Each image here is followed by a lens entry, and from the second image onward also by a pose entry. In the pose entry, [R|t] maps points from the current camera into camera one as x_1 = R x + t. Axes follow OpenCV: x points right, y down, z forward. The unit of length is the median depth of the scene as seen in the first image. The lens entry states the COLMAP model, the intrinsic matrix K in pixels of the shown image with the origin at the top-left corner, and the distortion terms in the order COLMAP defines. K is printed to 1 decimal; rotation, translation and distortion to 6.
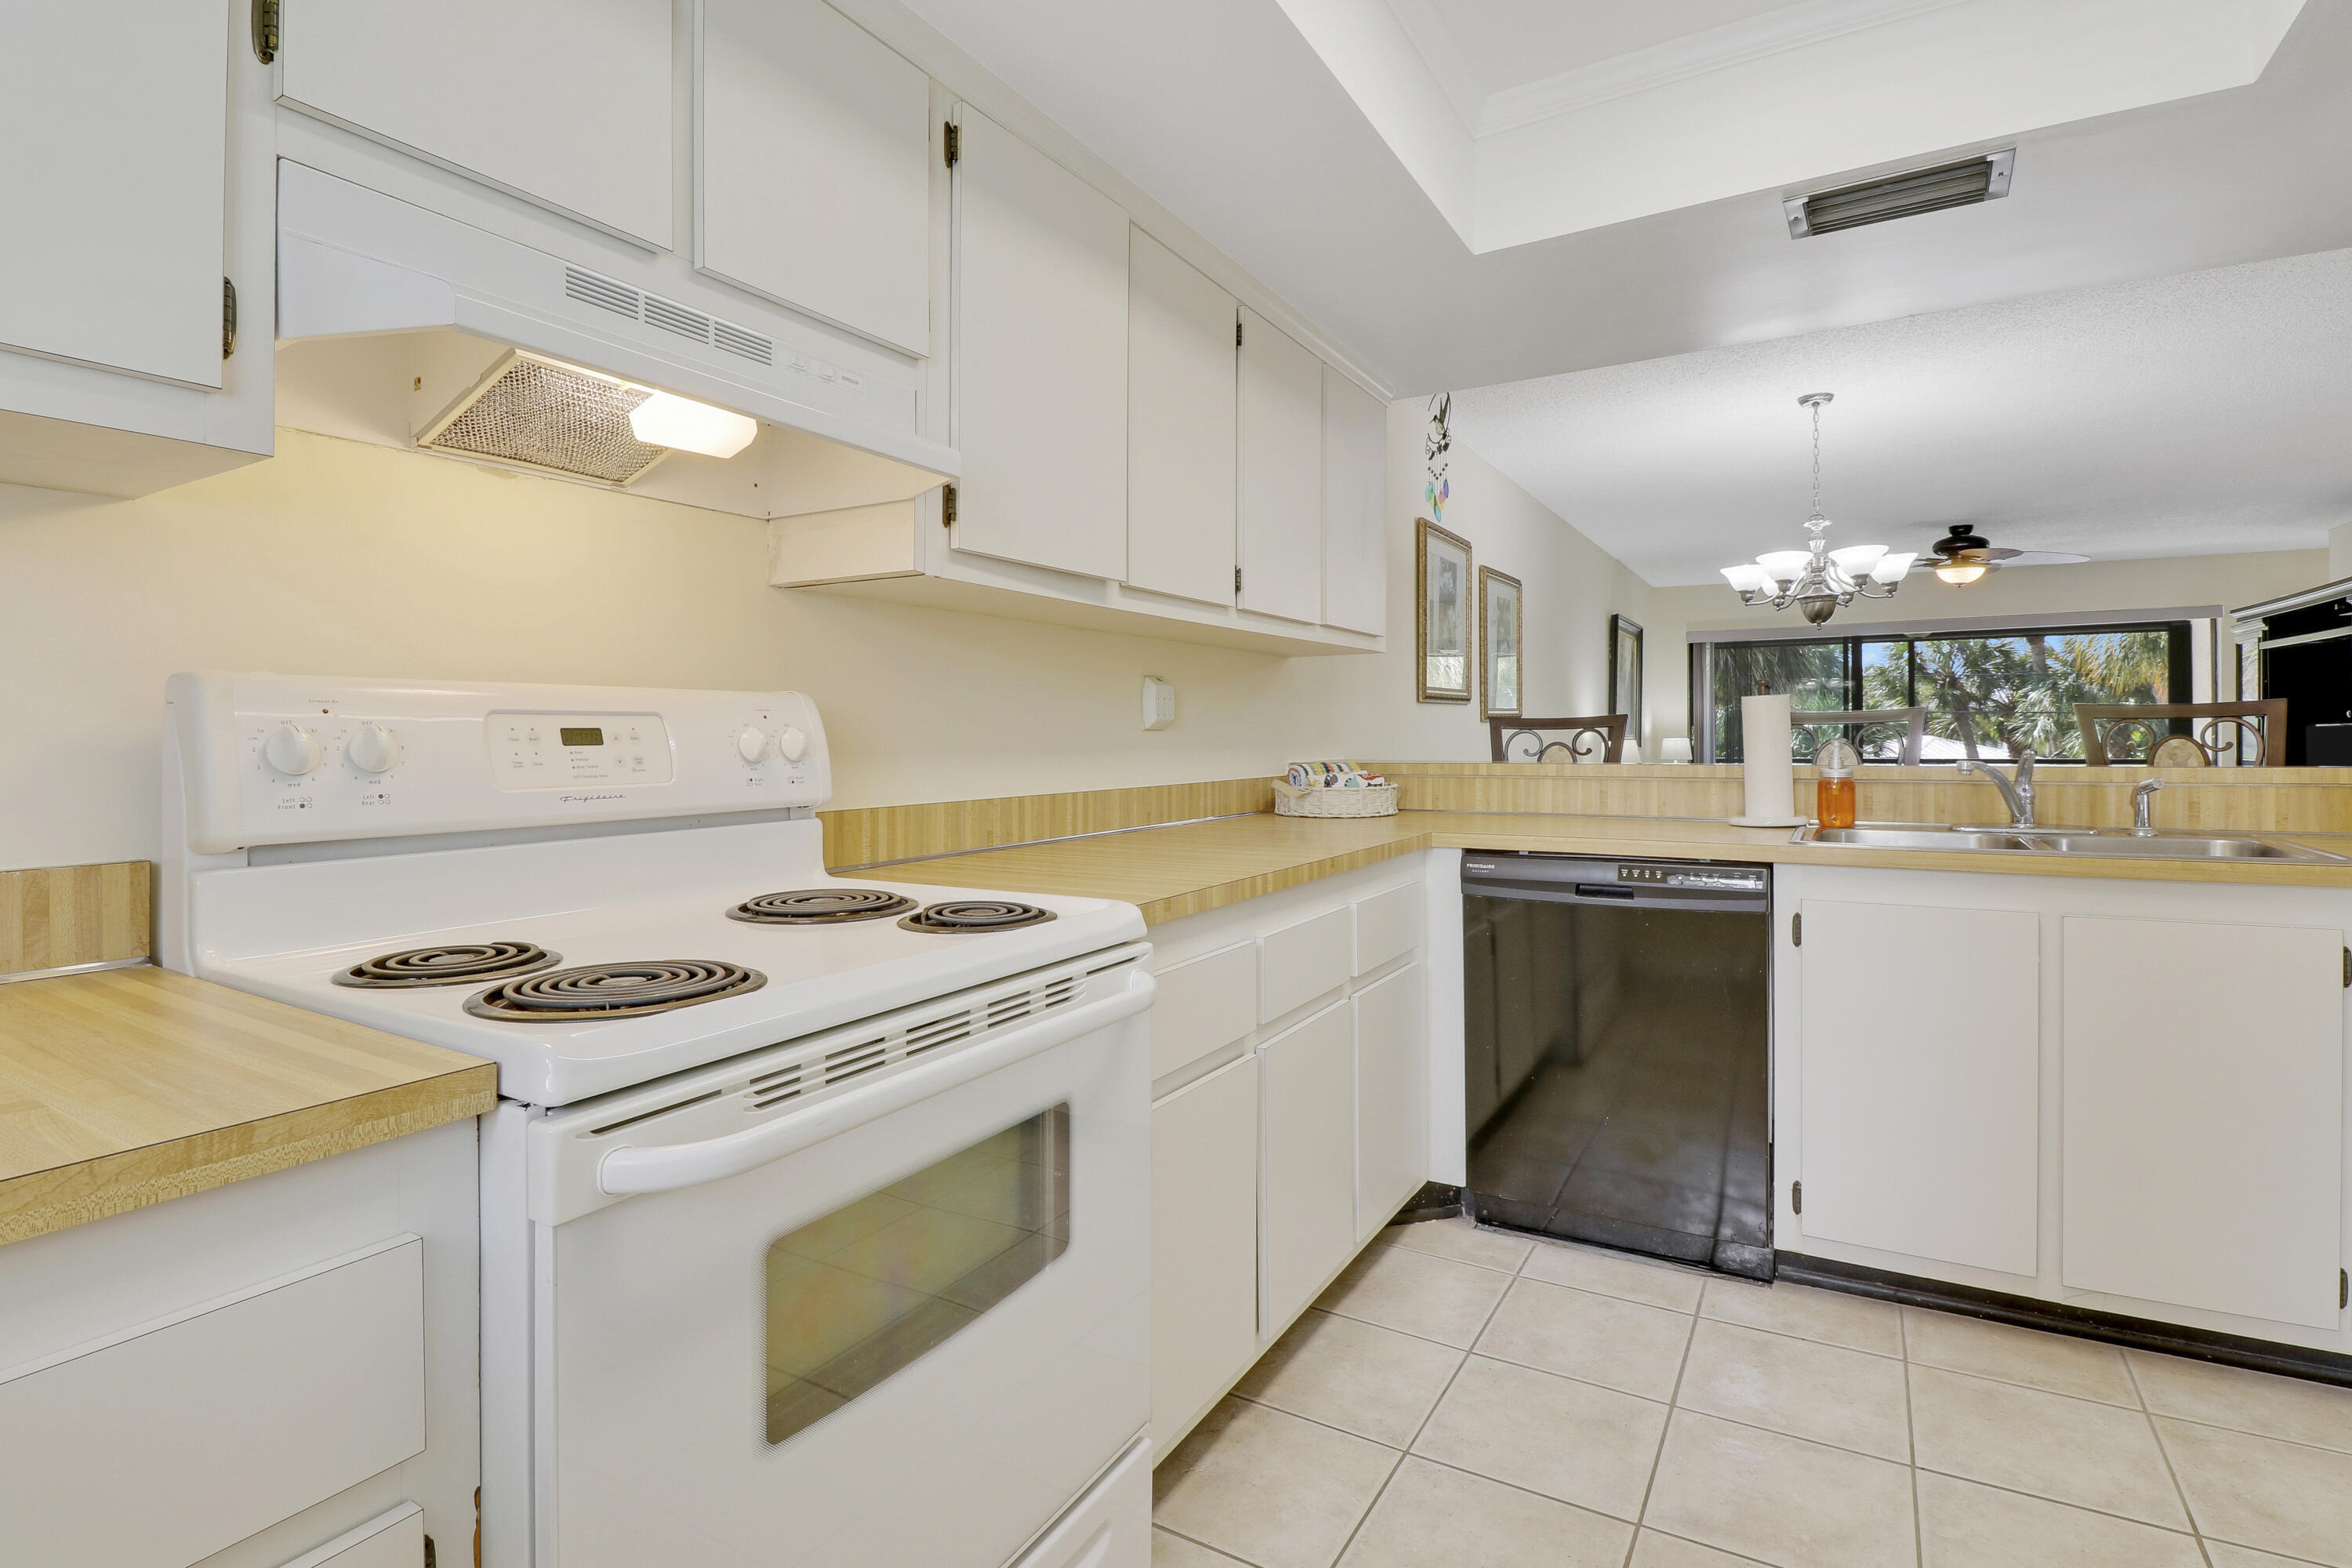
lens RADIAL K [[1137.3, 0, 1169.3], [0, 1137.3, 749.8], [0, 0, 1]] dist [-0.003752, -0.003716]
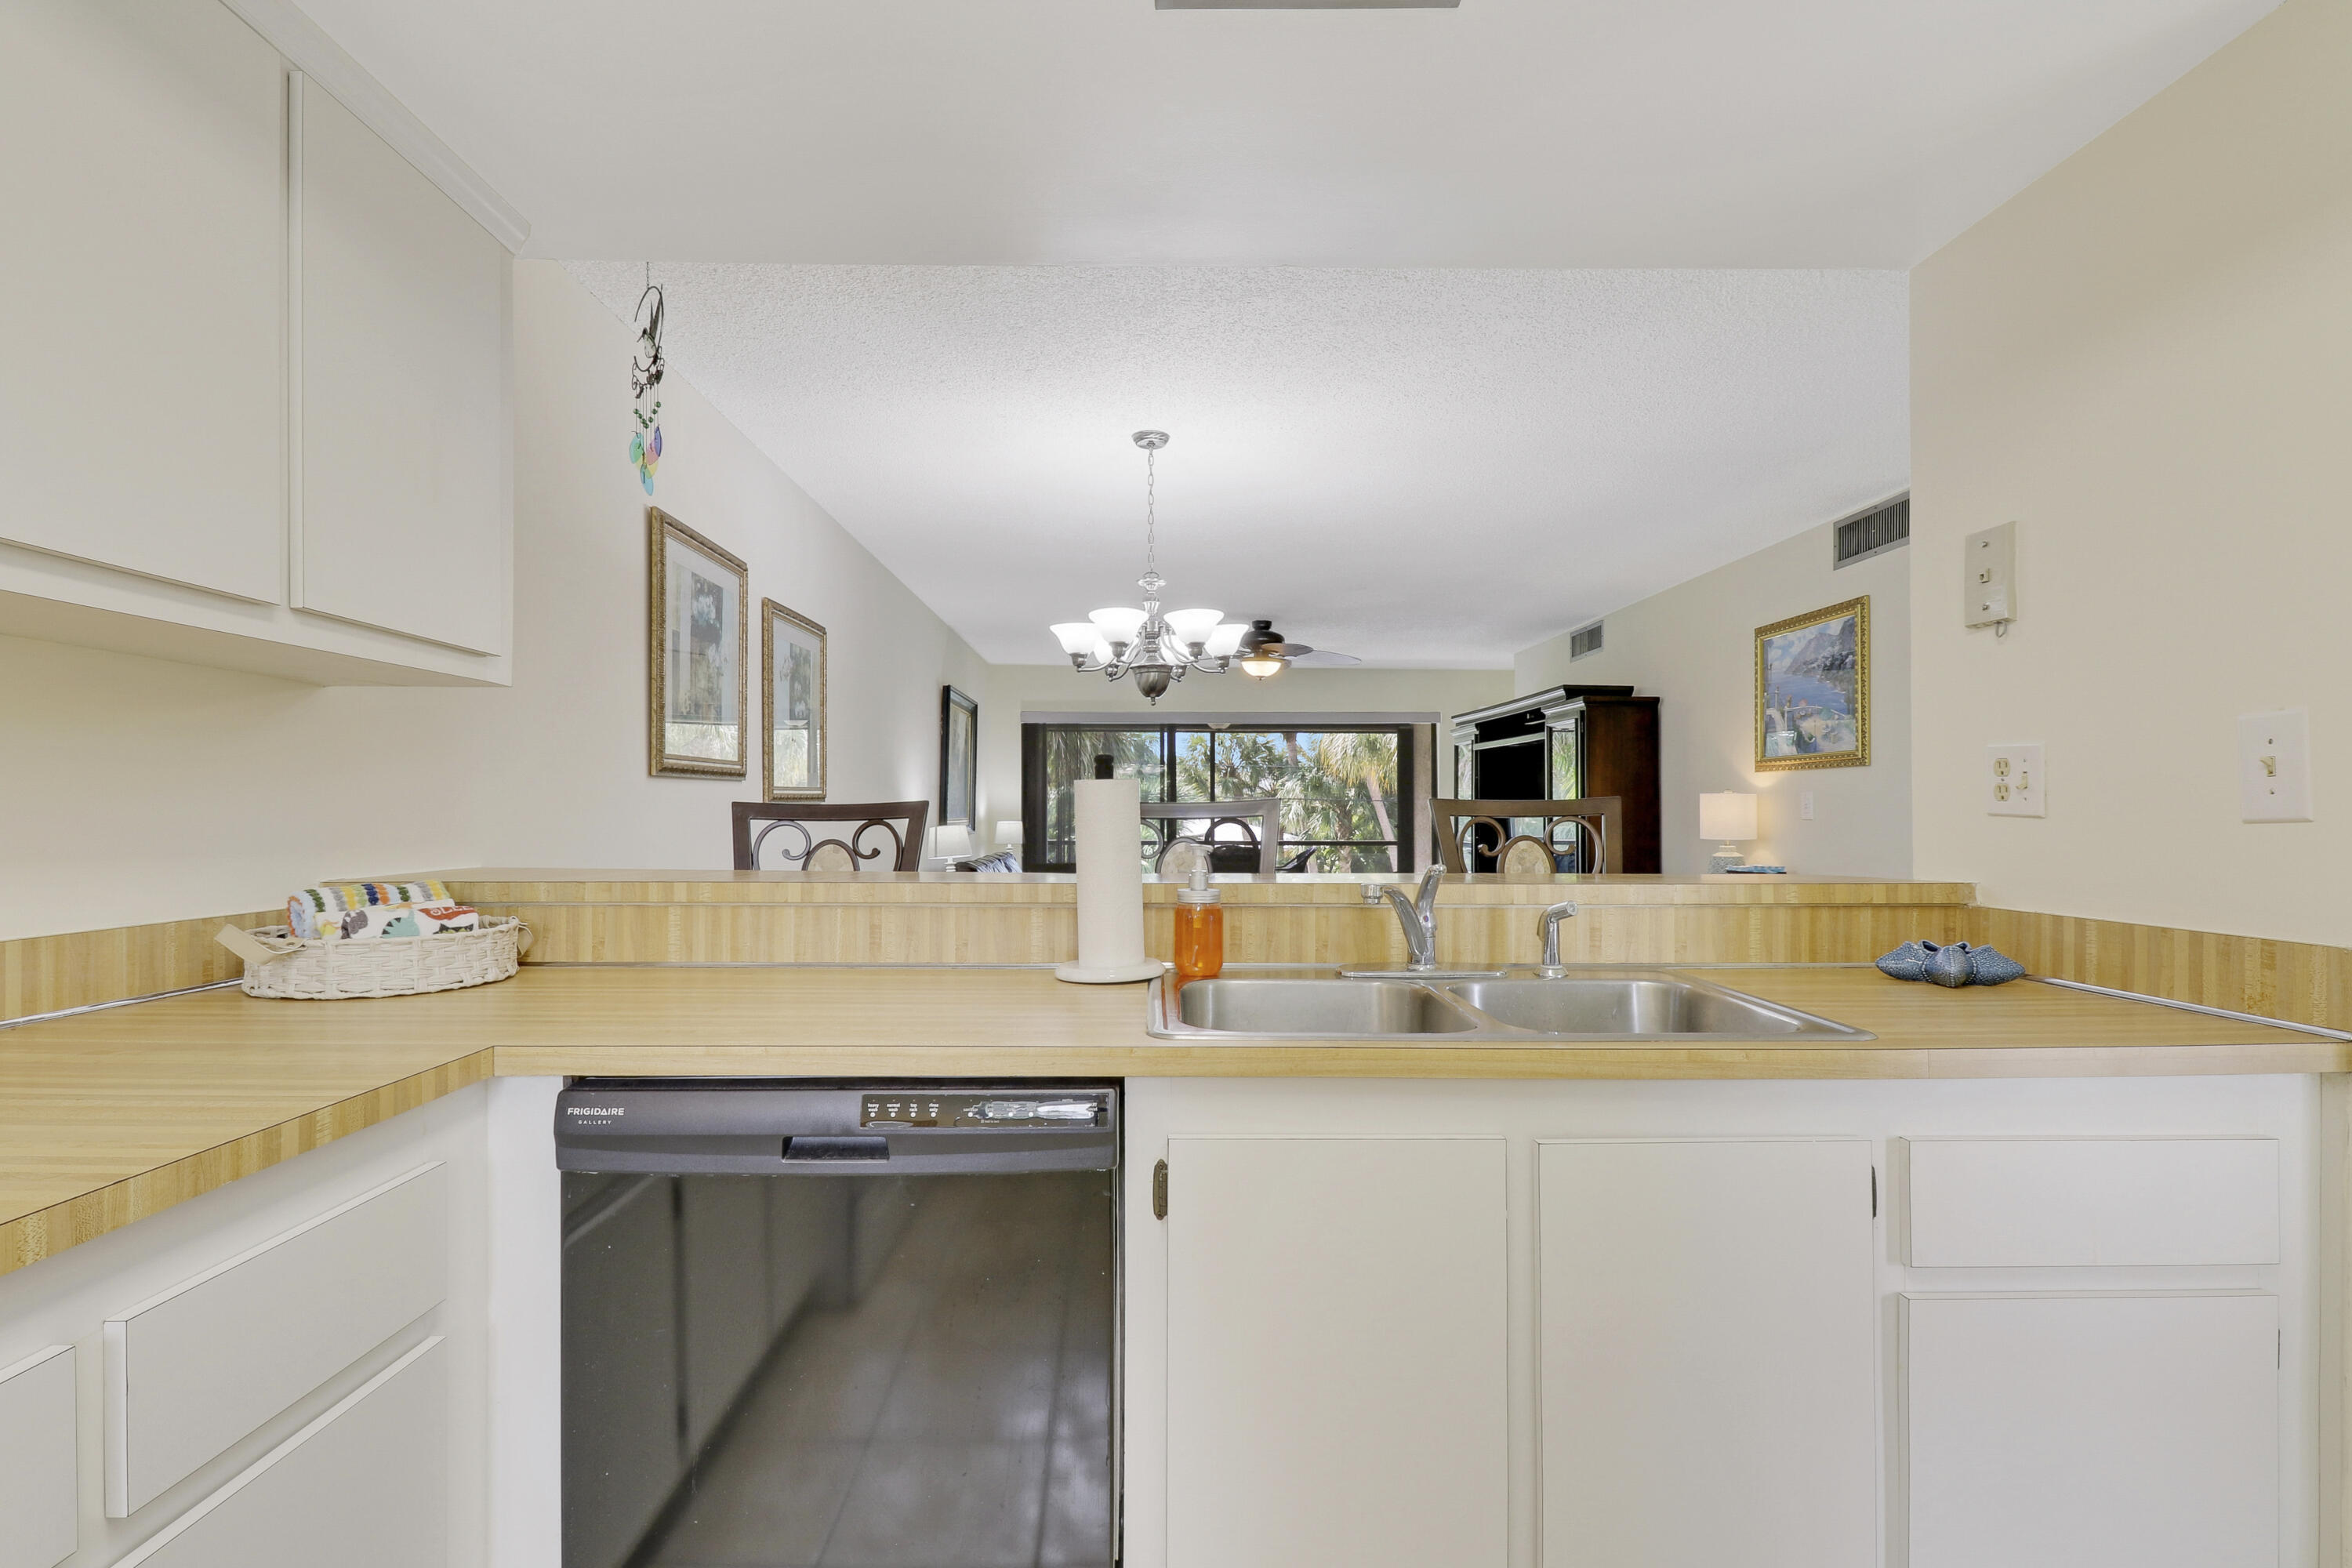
lens RADIAL K [[1118.9, 0, 1168.9], [0, 1118.9, 807.4], [0, 0, 1]] dist [0.004006, 0.000359]
pose [[0.850645, 0.011407, 0.525617, 0.156386], [-0.002553, 0.999842, -0.017568, -0.014491], [-0.525735, 0.013602, 0.850540, 0.312516]]
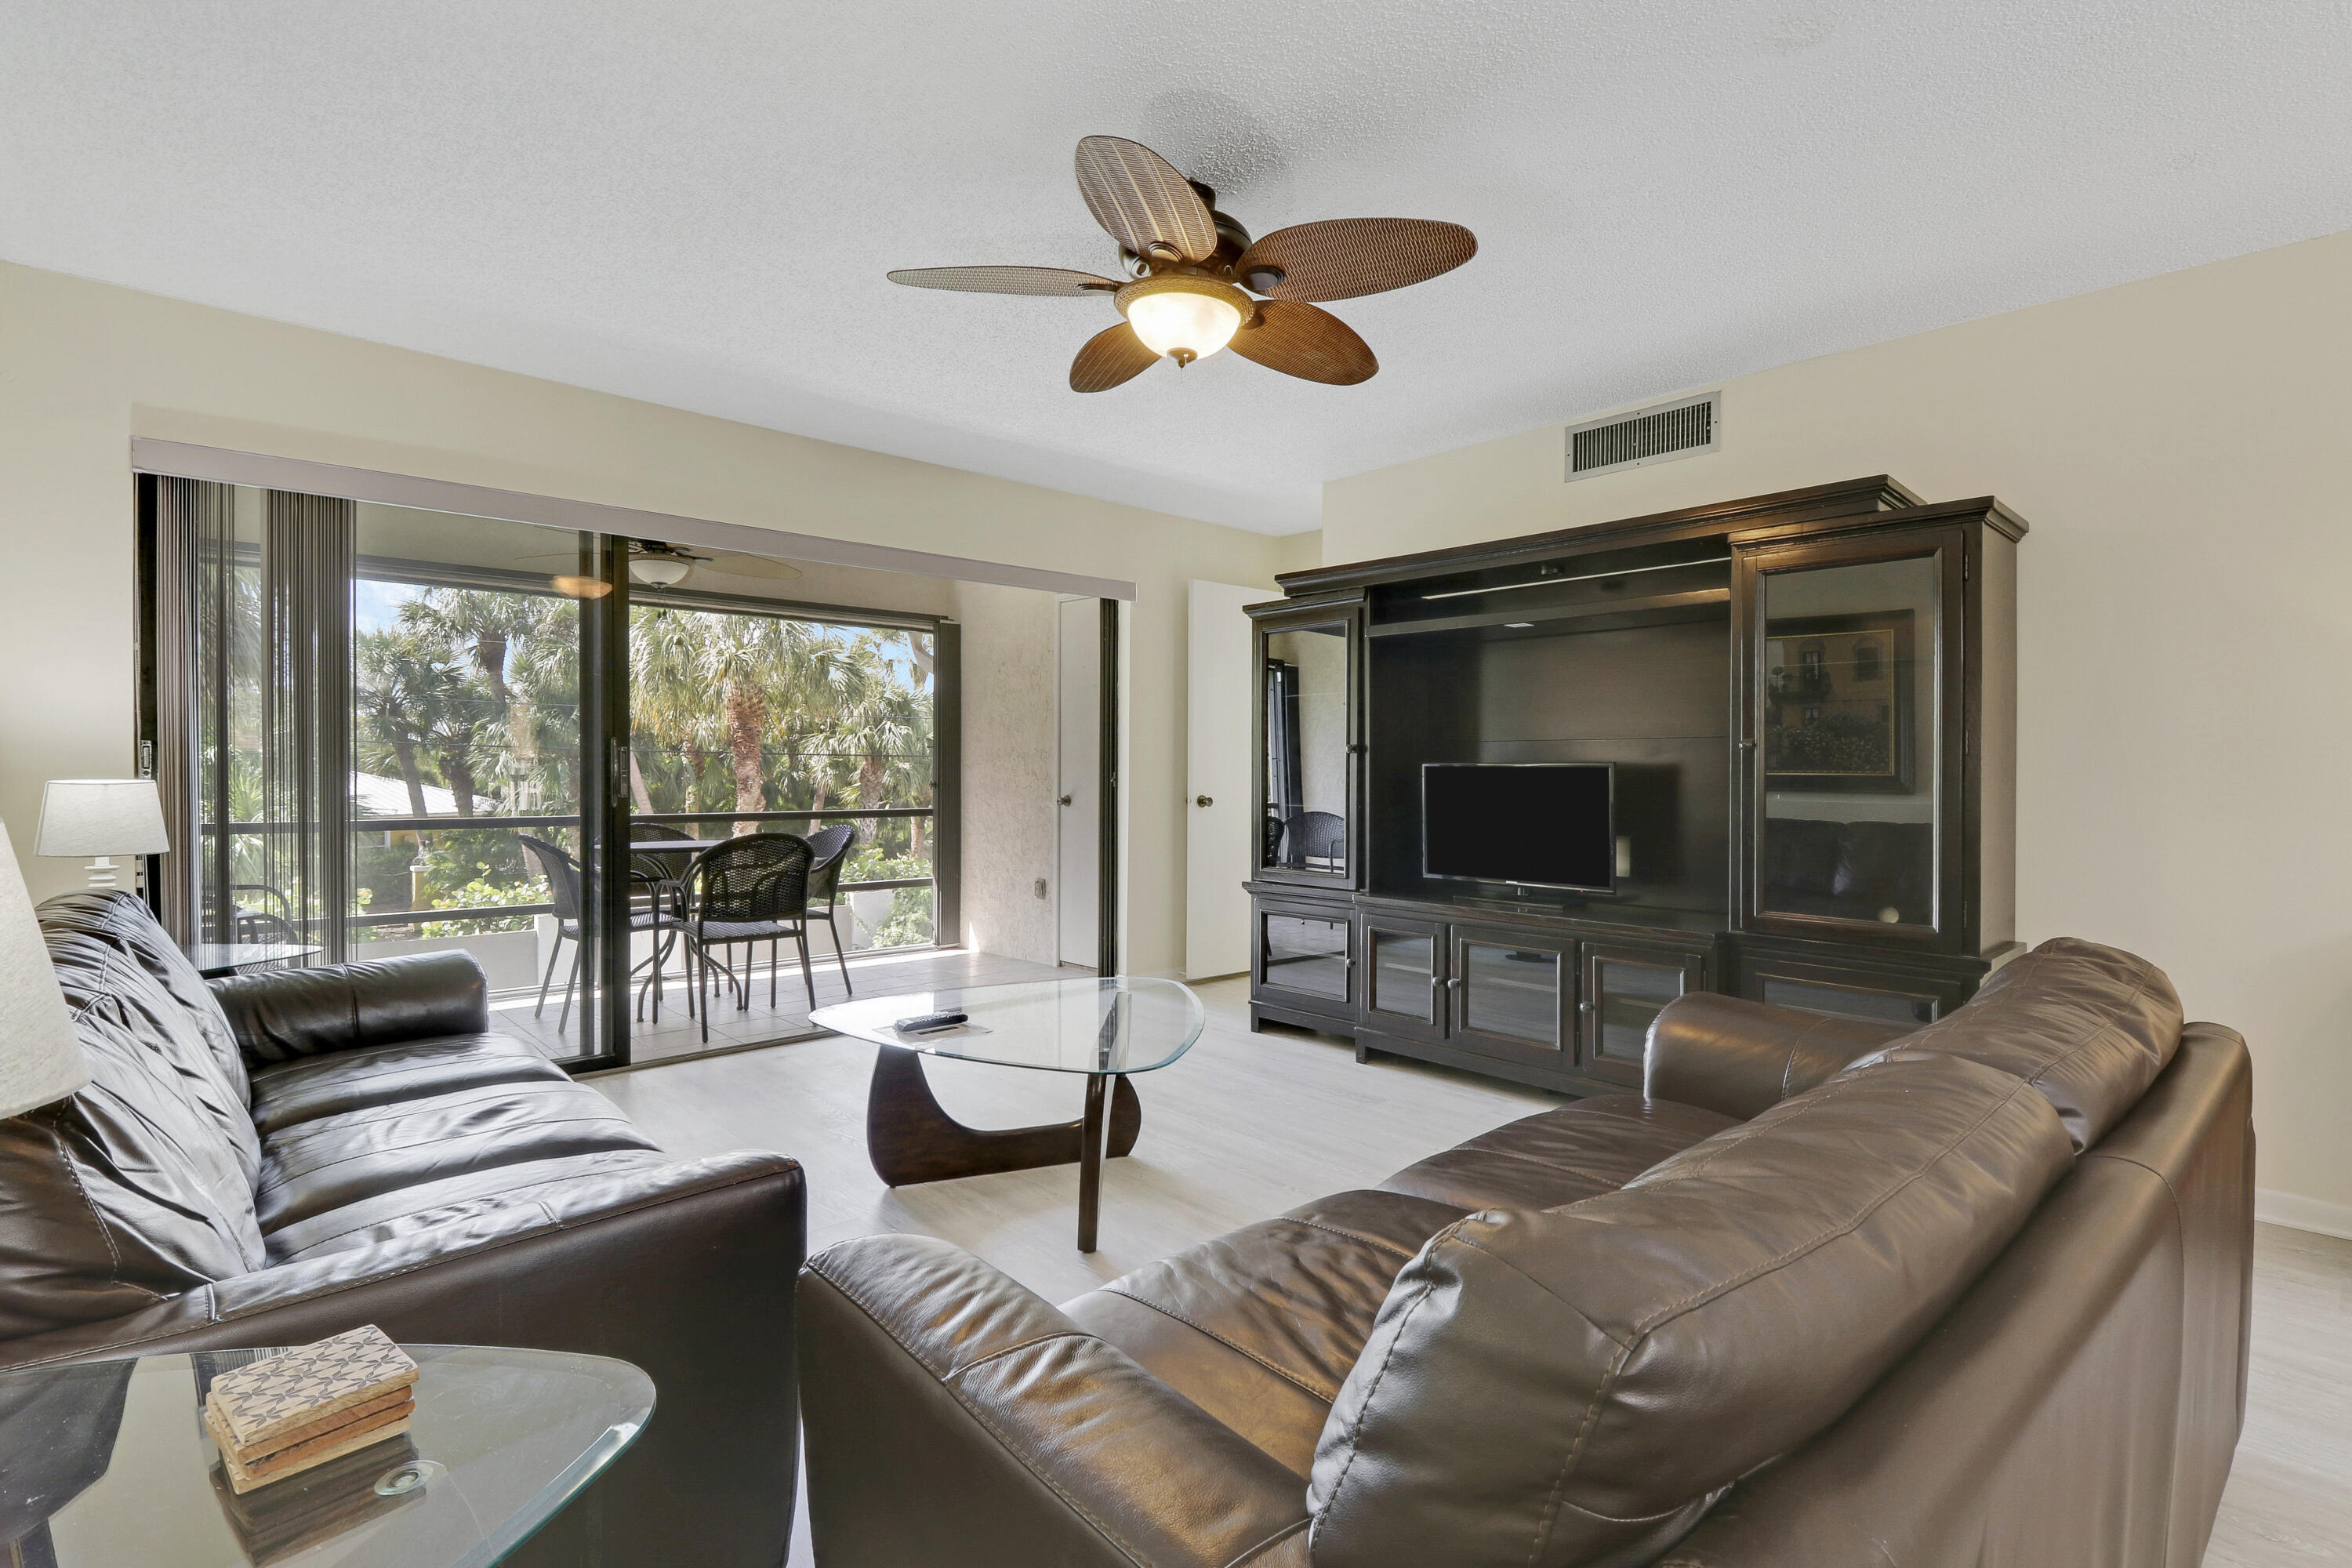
lens RADIAL K [[1137.3, 0, 1173.6], [0, 1137.3, 783.0], [0, 0, 1]] dist [-0.003752, -0.003716]
pose [[0.318537, 0.000520, 0.947910, 0.482069], [0.001322, 0.999999, -0.000992, -0.014678], [-0.947909, 0.001569, 0.318536, 1.201106]]
